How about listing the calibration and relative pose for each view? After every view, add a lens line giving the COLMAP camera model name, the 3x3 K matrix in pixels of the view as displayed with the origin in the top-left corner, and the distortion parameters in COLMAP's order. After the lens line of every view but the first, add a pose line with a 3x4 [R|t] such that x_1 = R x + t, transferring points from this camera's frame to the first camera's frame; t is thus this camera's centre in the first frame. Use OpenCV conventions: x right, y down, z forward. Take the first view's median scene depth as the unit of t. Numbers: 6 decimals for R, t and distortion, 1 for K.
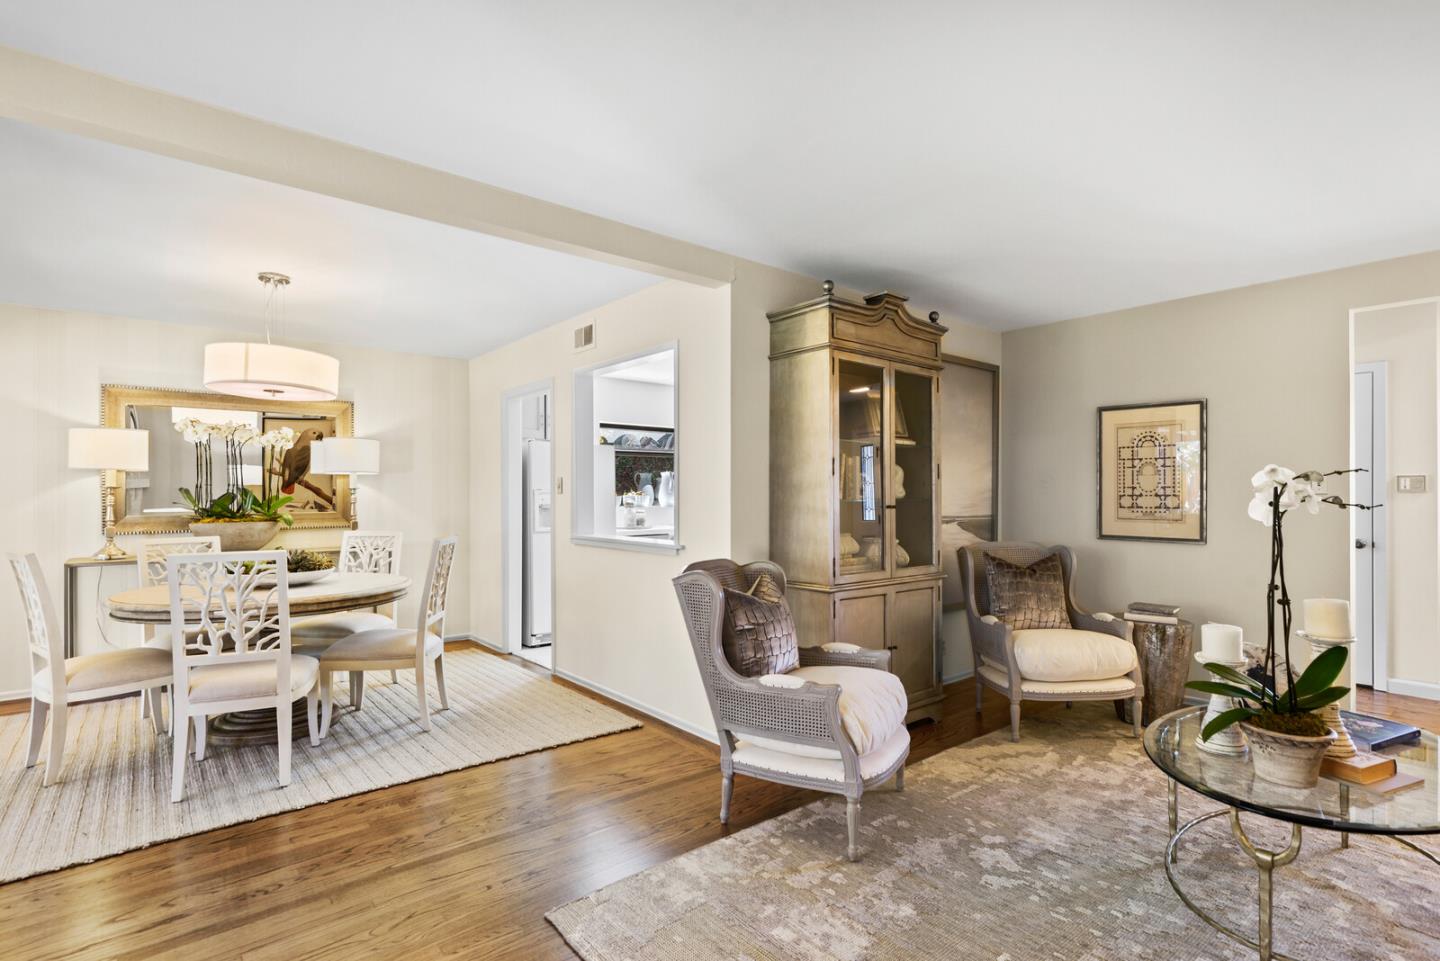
lens RADIAL K [[703.5, 0, 720.7], [0, 703.5, 501.2], [0, 0, 1]] dist [0.002378, 0.000261]
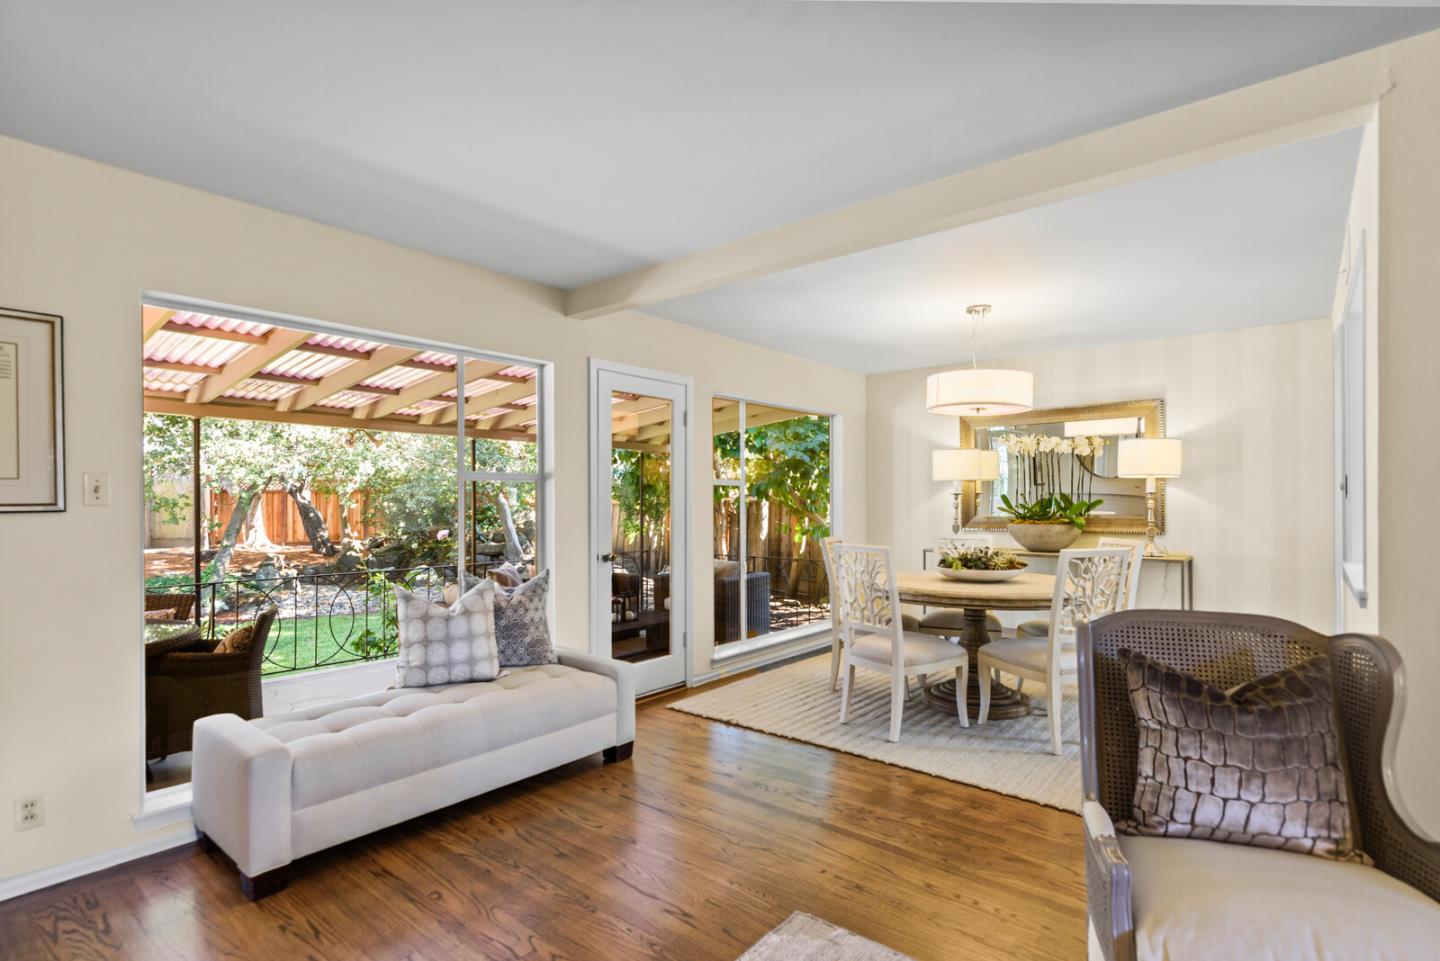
lens RADIAL K [[703.5, 0, 720.7], [0, 703.5, 501.2], [0, 0, 1]] dist [0.002378, 0.000261]
pose [[0.179856, 0.004453, -0.983683, 0.460214], [-0.005448, 0.999979, 0.003531, -0.010996], [0.983678, 0.004724, 0.179876, 0.434902]]
